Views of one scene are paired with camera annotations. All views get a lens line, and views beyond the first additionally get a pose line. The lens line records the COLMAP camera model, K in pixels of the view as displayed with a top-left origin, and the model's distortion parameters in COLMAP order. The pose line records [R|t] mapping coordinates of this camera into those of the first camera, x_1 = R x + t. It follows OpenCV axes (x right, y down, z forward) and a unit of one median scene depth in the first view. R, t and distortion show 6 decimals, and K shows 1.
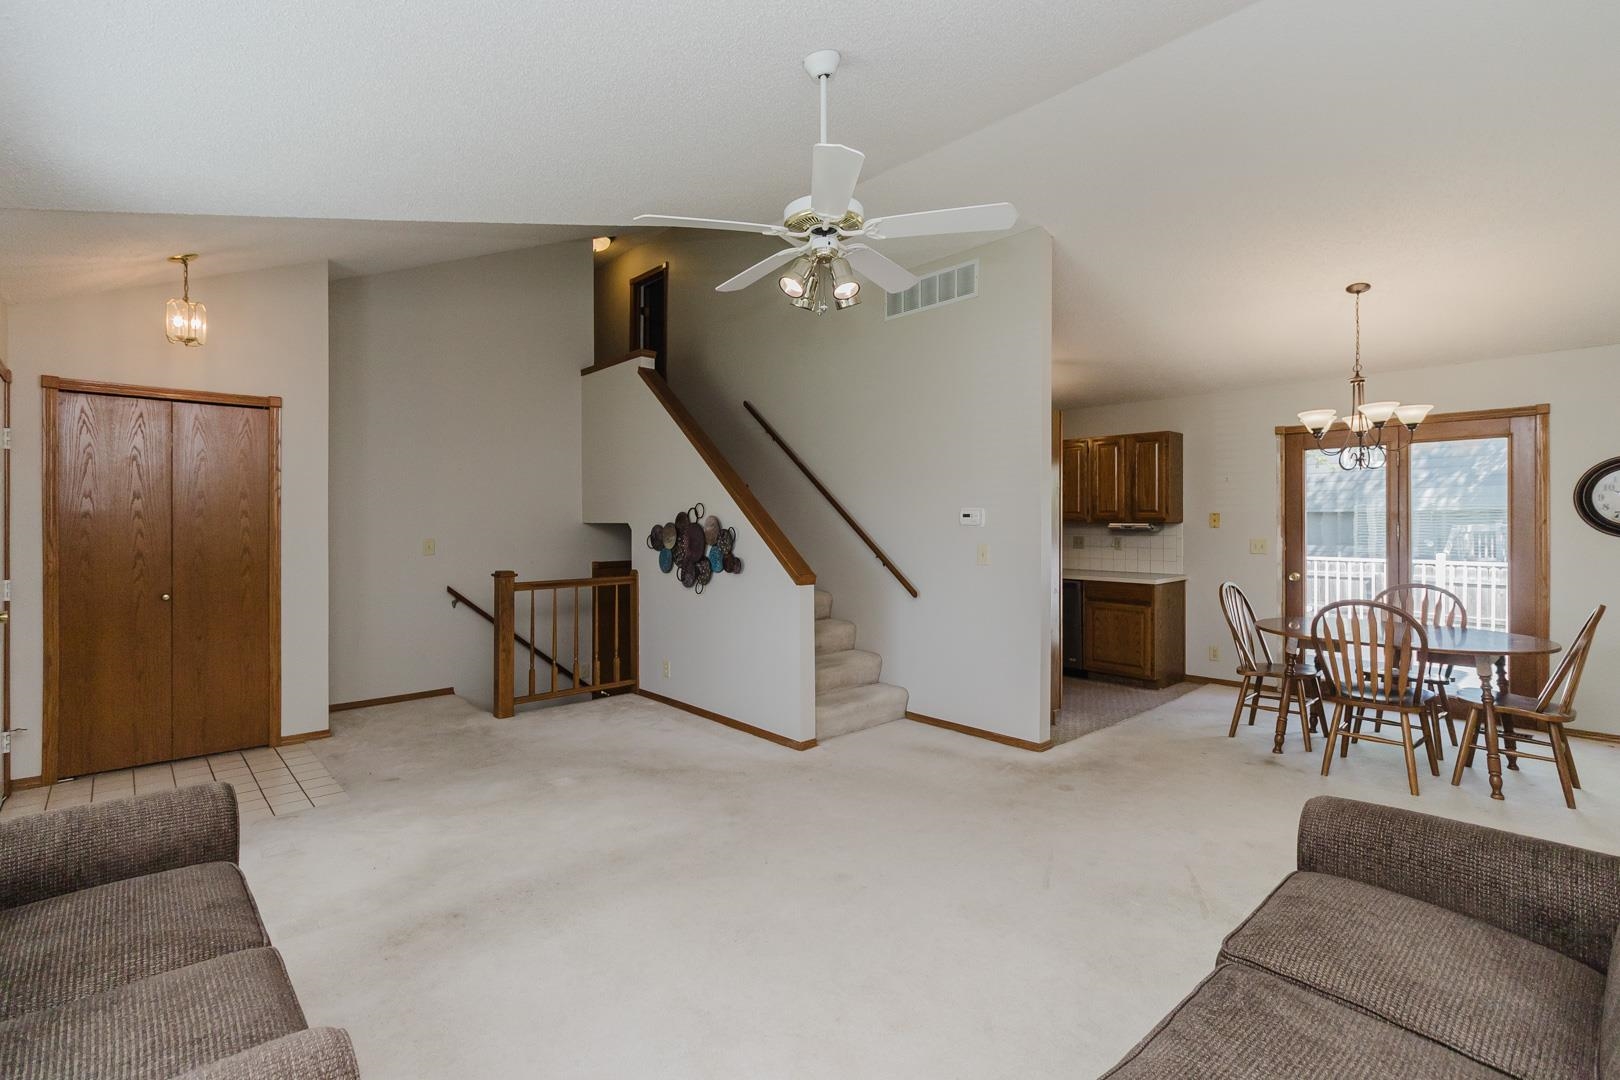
lens RADIAL K [[747.1, 0, 804.9], [0, 747.1, 522.8], [0, 0, 1]] dist [-0.001695, -0.000485]
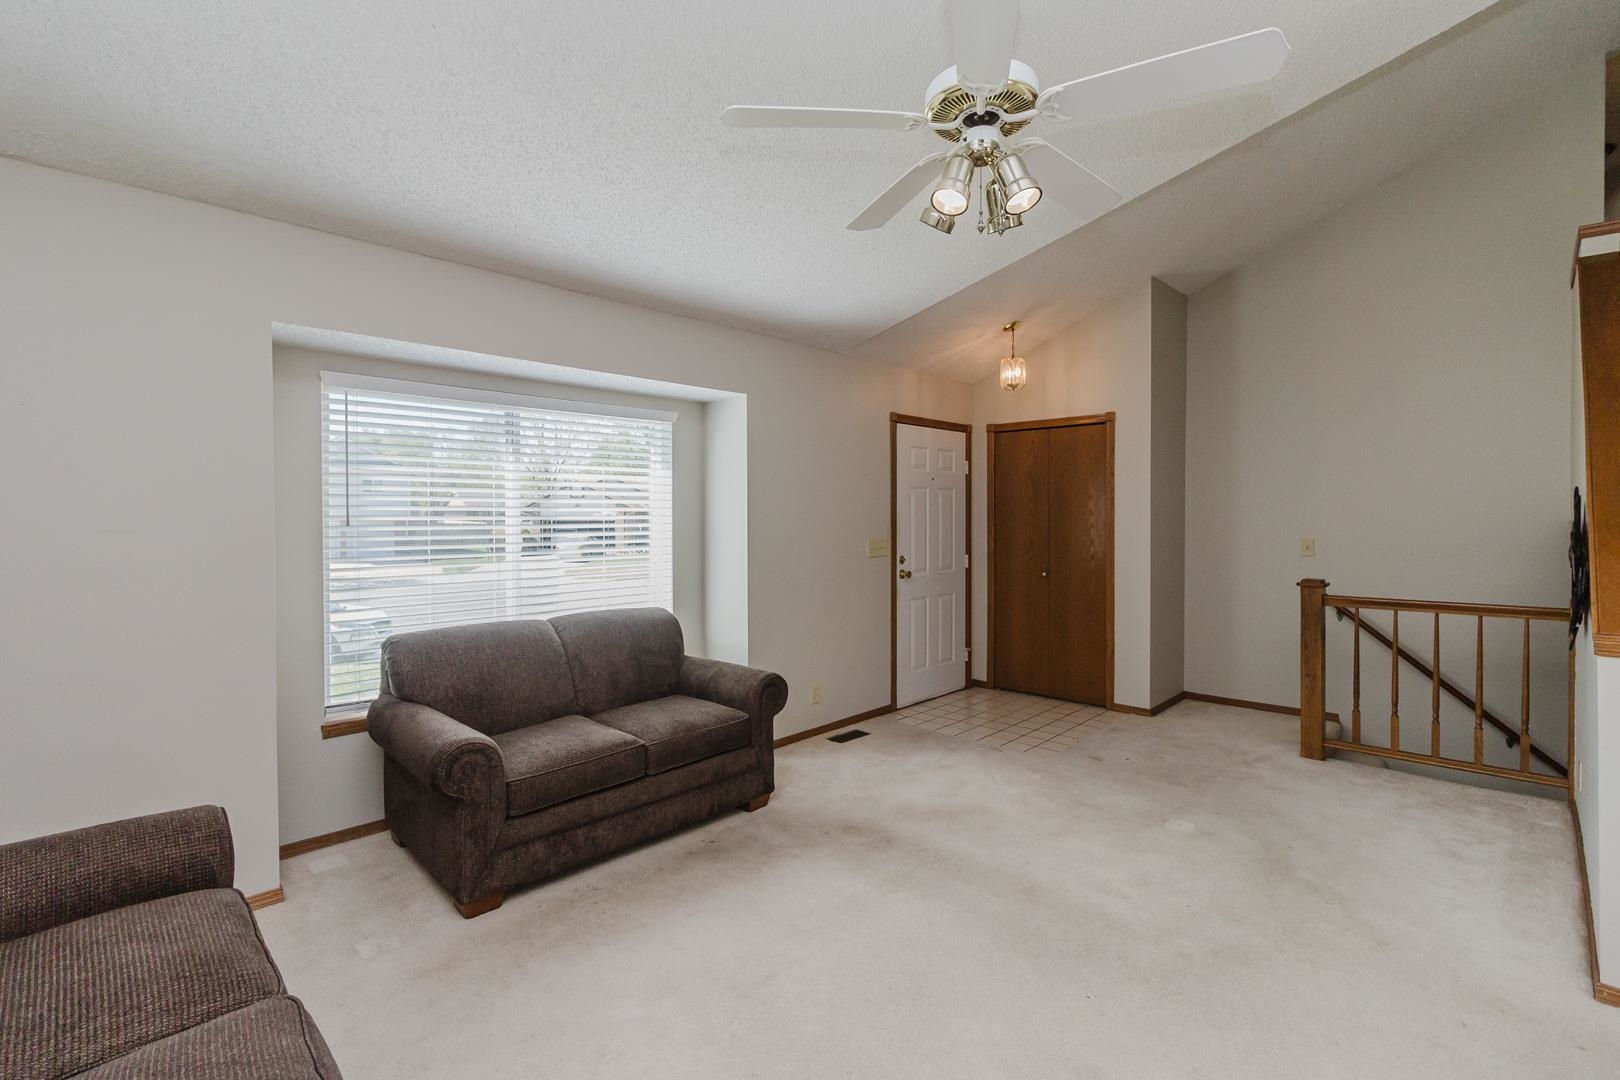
lens RADIAL K [[747.1, 0, 804.9], [0, 747.1, 522.8], [0, 0, 1]] dist [-0.001695, -0.000485]
pose [[0.065356, 0.012398, -0.997785, 0.465222], [-0.001705, 0.999923, 0.012313, -0.009314], [0.997861, 0.000896, 0.065372, 0.480010]]
